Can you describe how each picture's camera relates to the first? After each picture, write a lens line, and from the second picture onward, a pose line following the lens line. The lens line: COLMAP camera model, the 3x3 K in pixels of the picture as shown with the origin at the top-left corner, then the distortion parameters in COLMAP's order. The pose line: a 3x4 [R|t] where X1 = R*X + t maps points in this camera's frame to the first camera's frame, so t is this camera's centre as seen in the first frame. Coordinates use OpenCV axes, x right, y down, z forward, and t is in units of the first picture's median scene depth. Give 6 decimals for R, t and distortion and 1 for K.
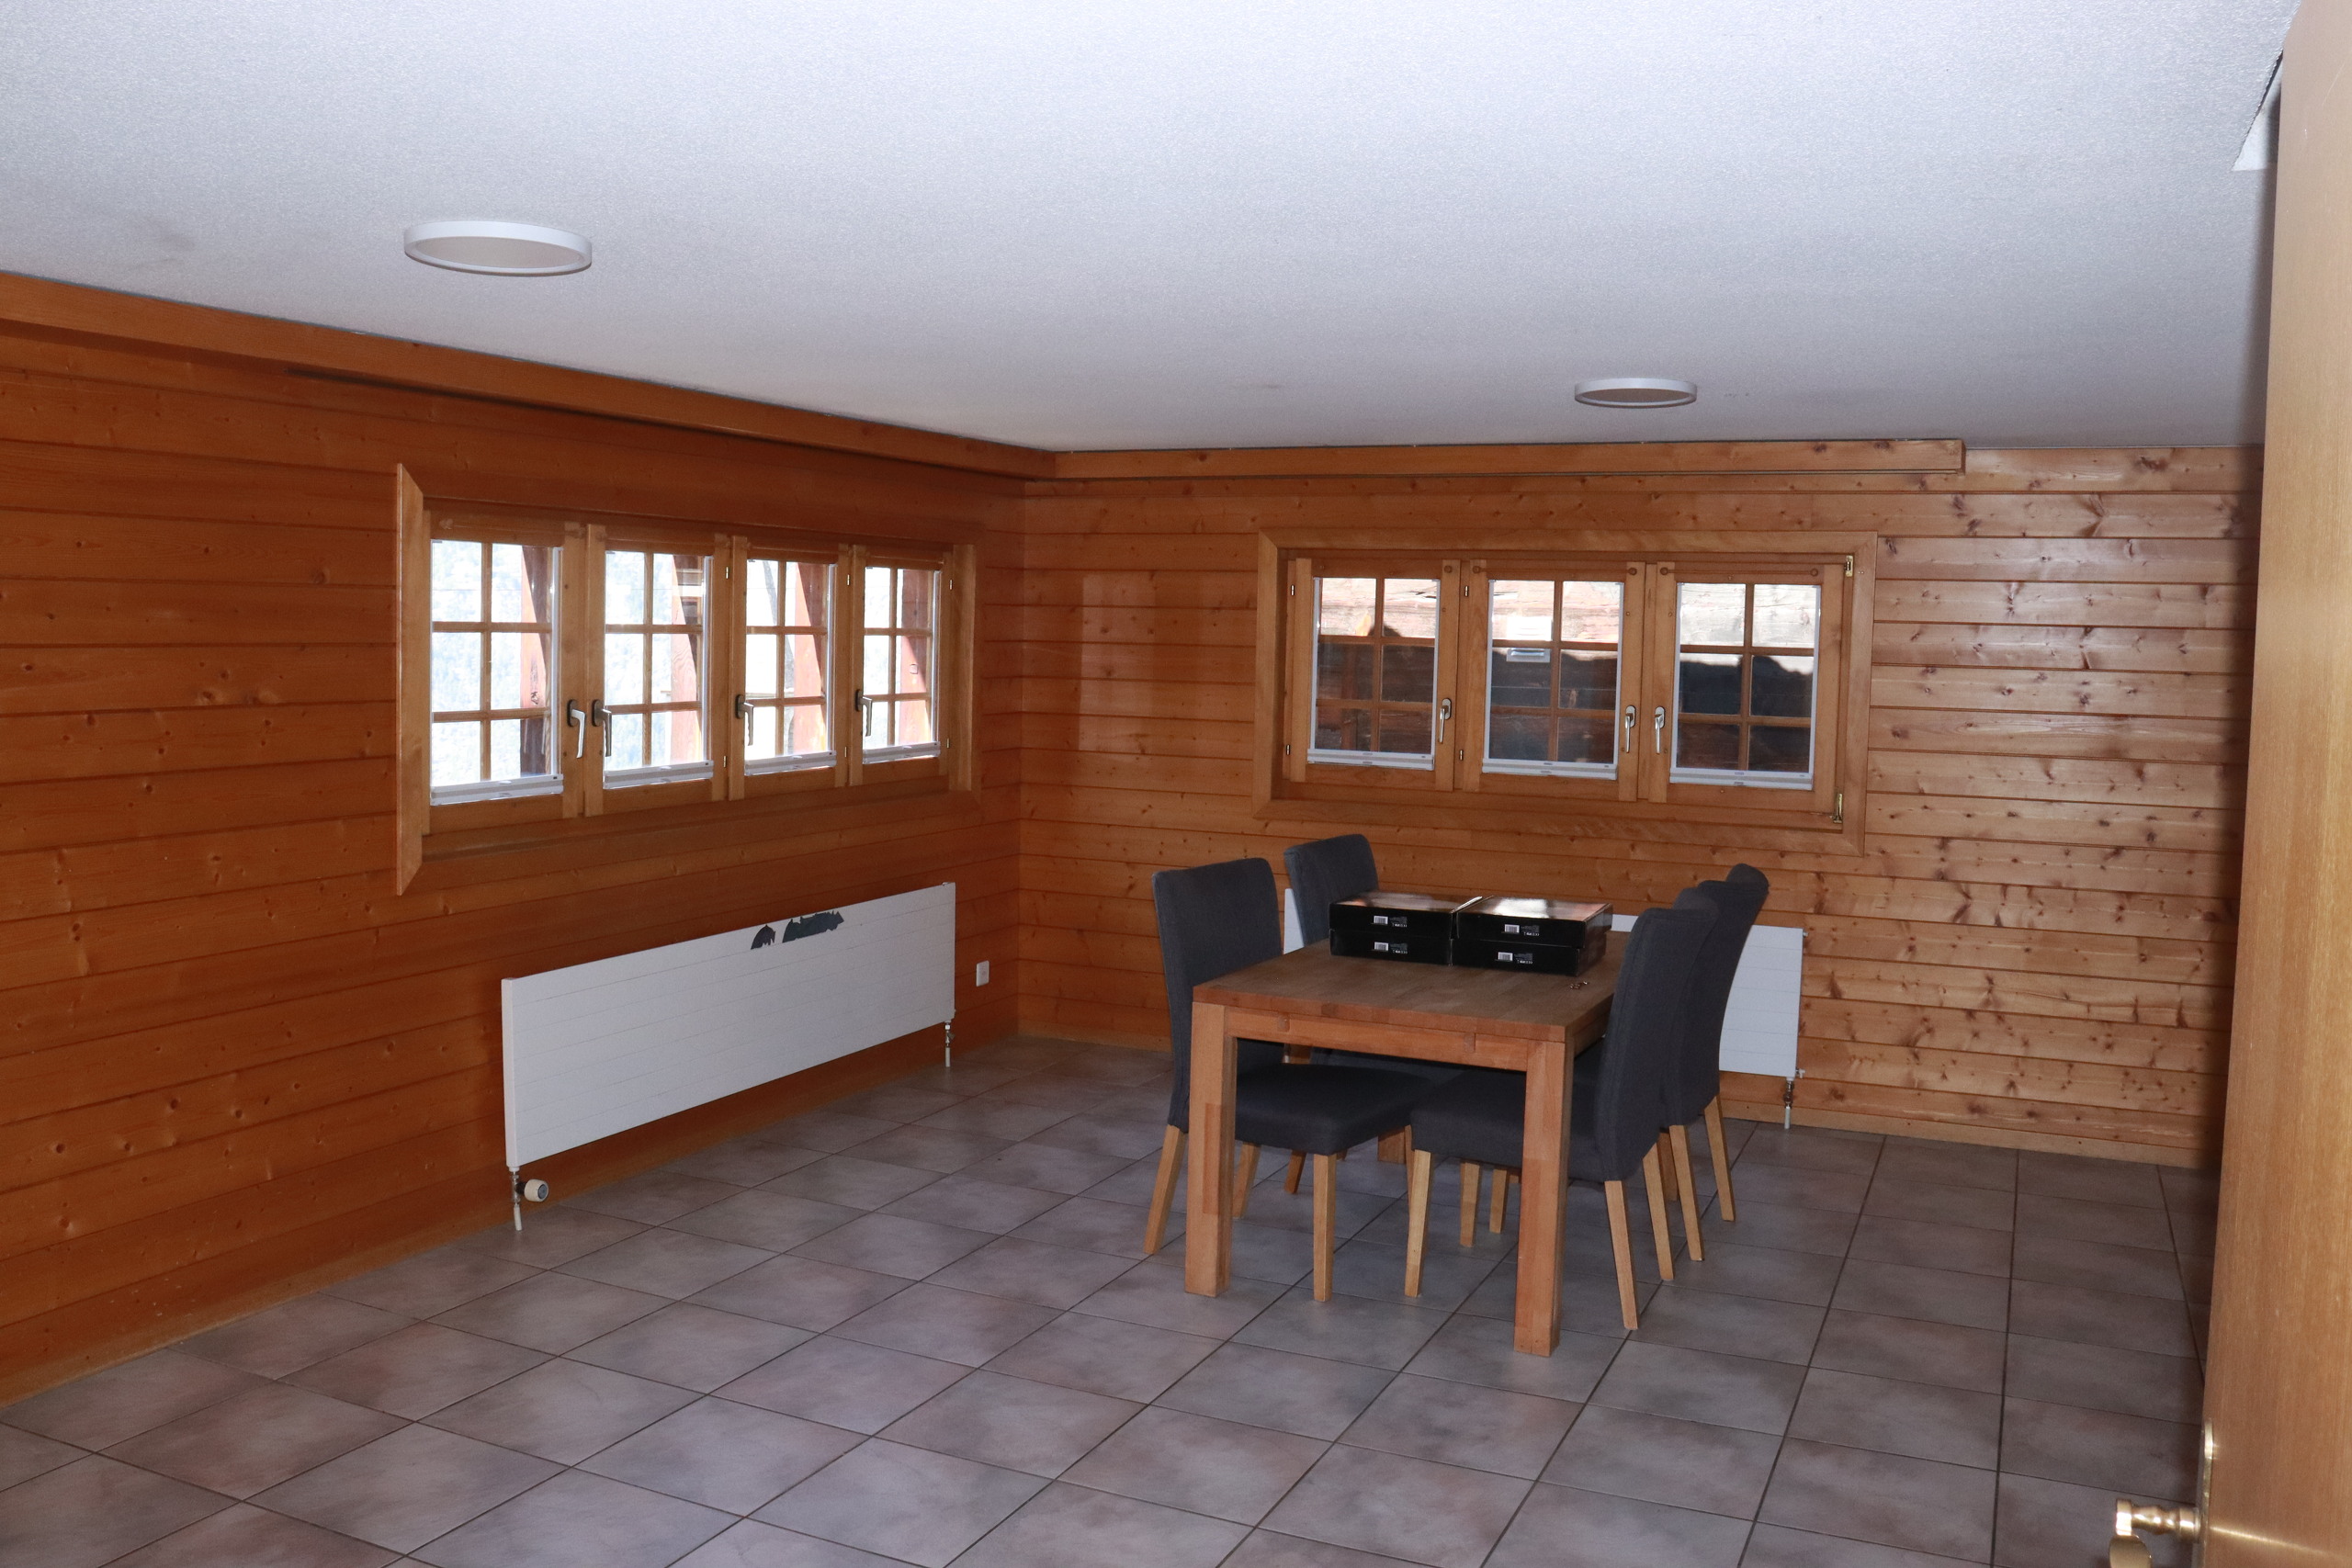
lens RADIAL K [[1962.9, 0, 1176.0], [0, 1962.9, 784.0], [0, 0, 1]] dist [-0.174749, 0.270408]
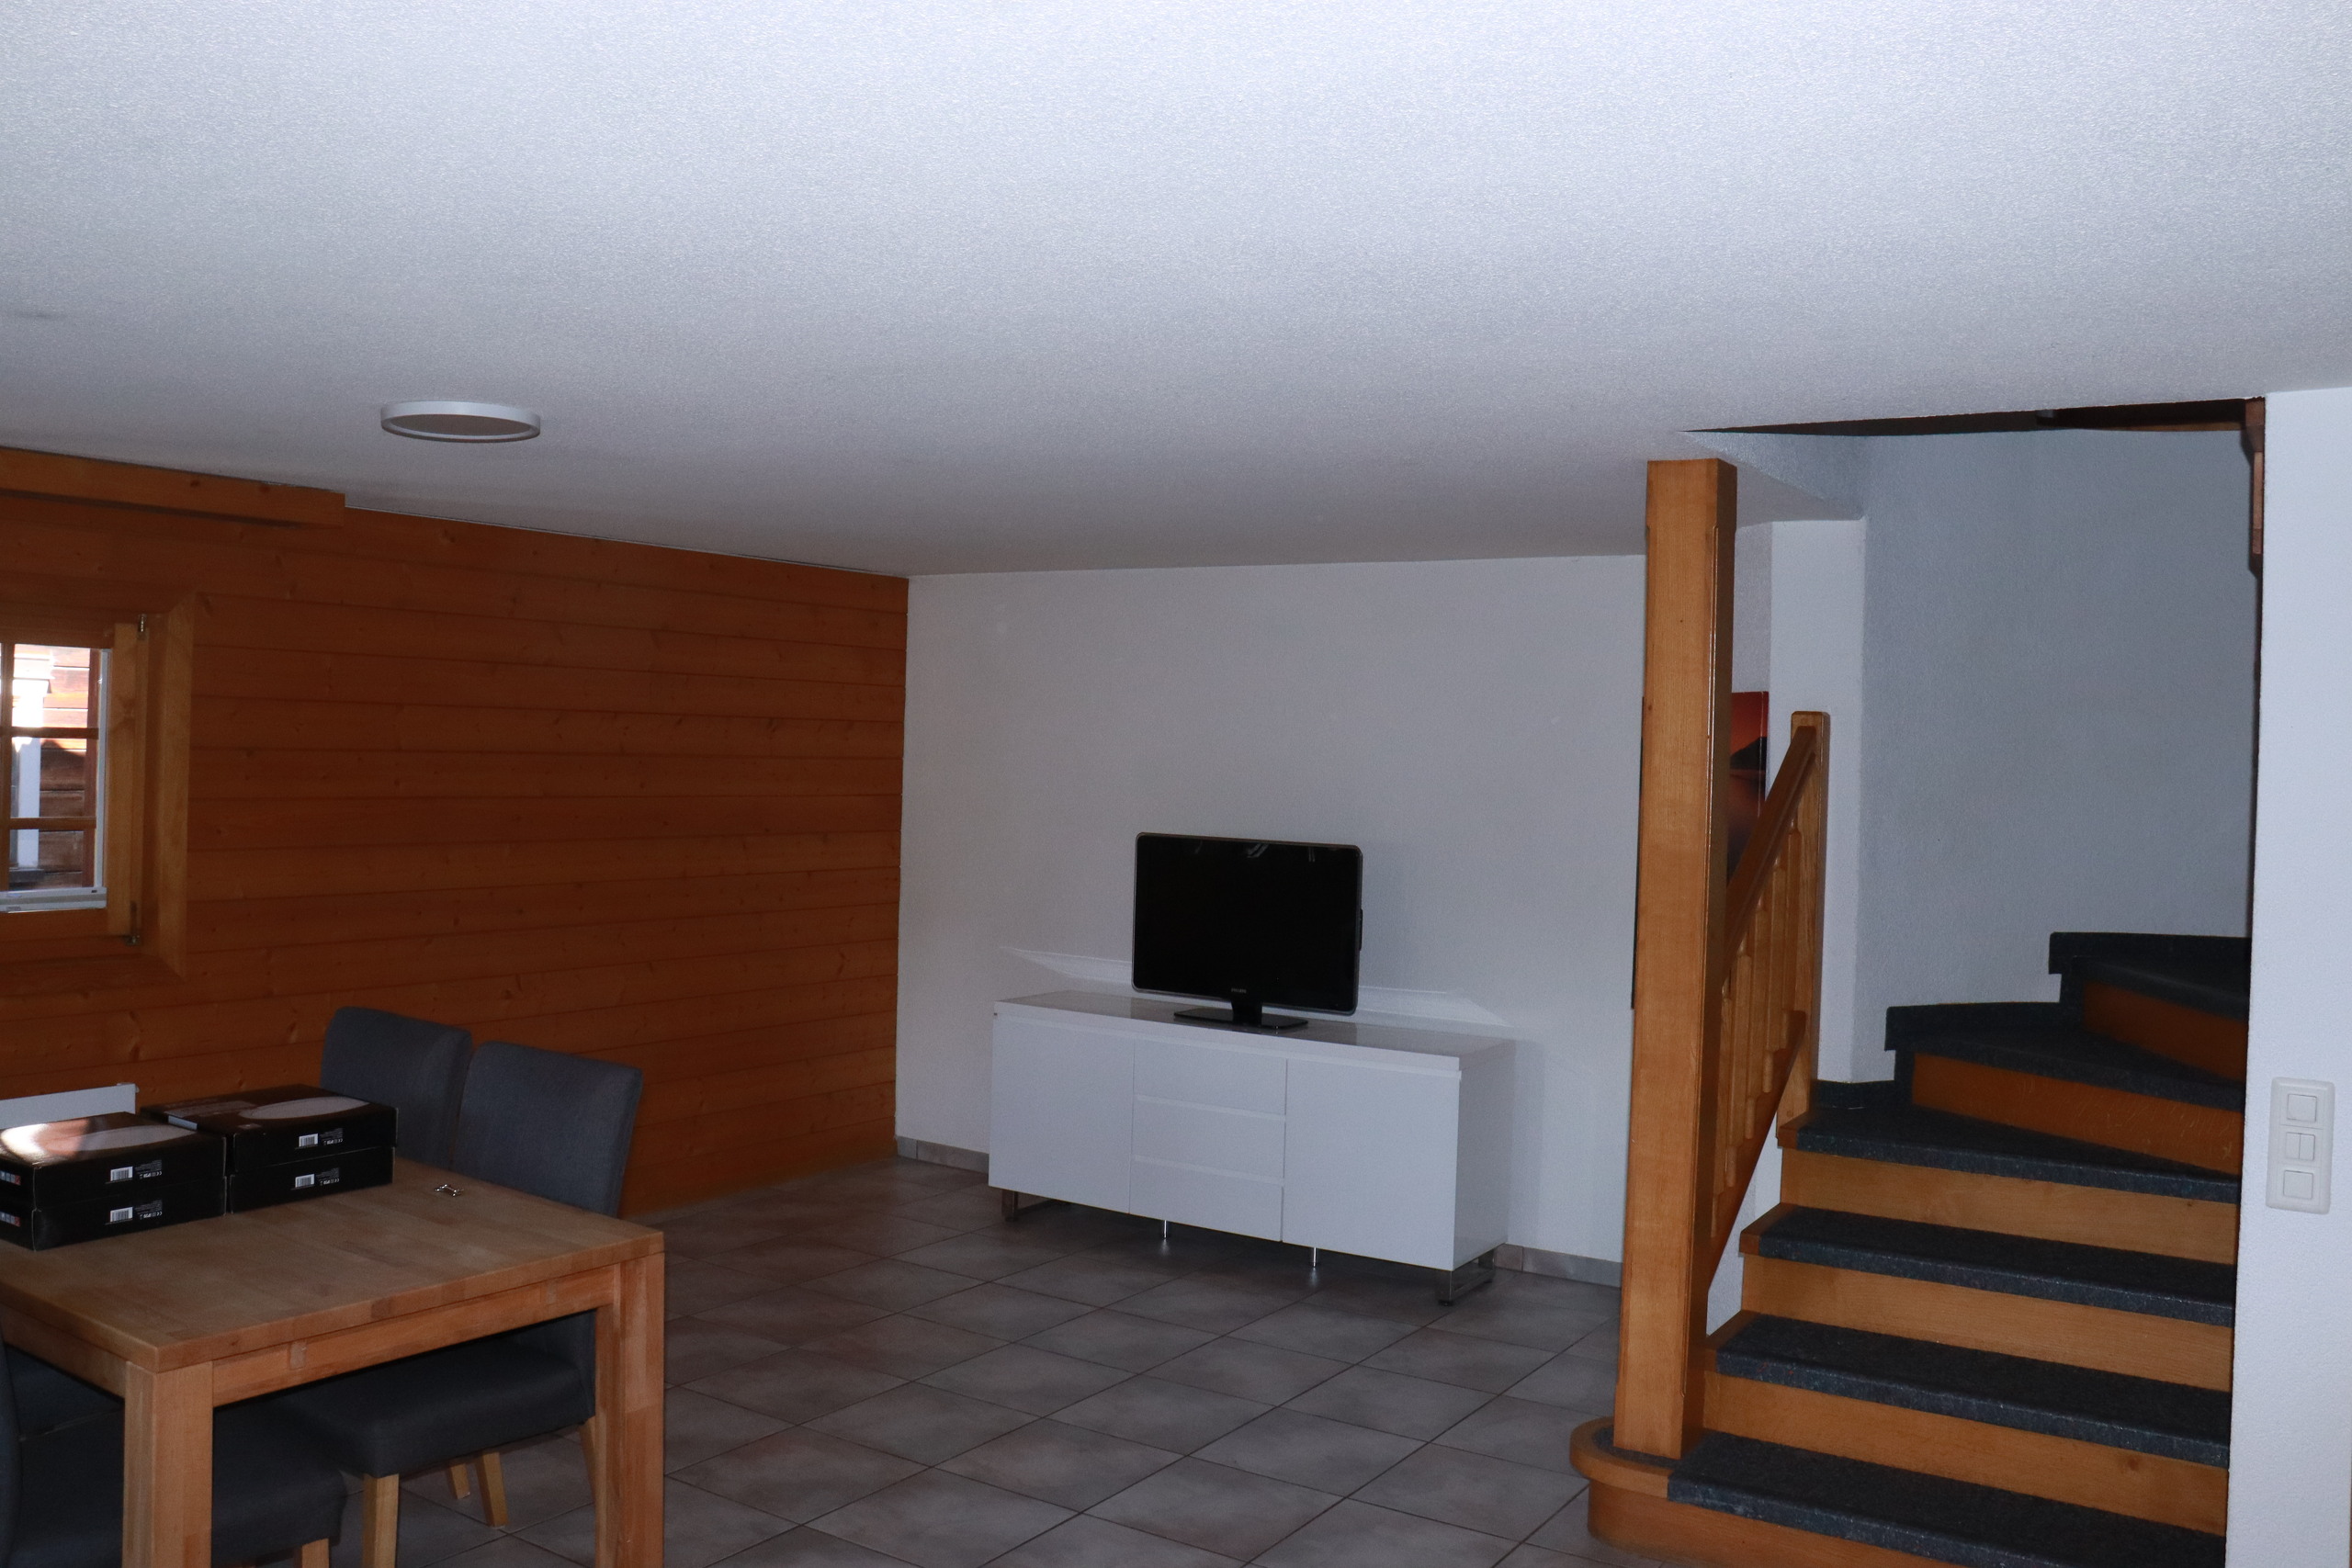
lens RADIAL K [[1955.6, 0, 1176.0], [0, 1955.6, 784.0], [0, 0, 1]] dist [-0.049852, 0.005967]
pose [[0.148868, -0.039504, 0.988068, -0.502489], [0.048369, 0.998297, 0.032625, -0.067399], [-0.987673, 0.042935, 0.150525, 0.607111]]
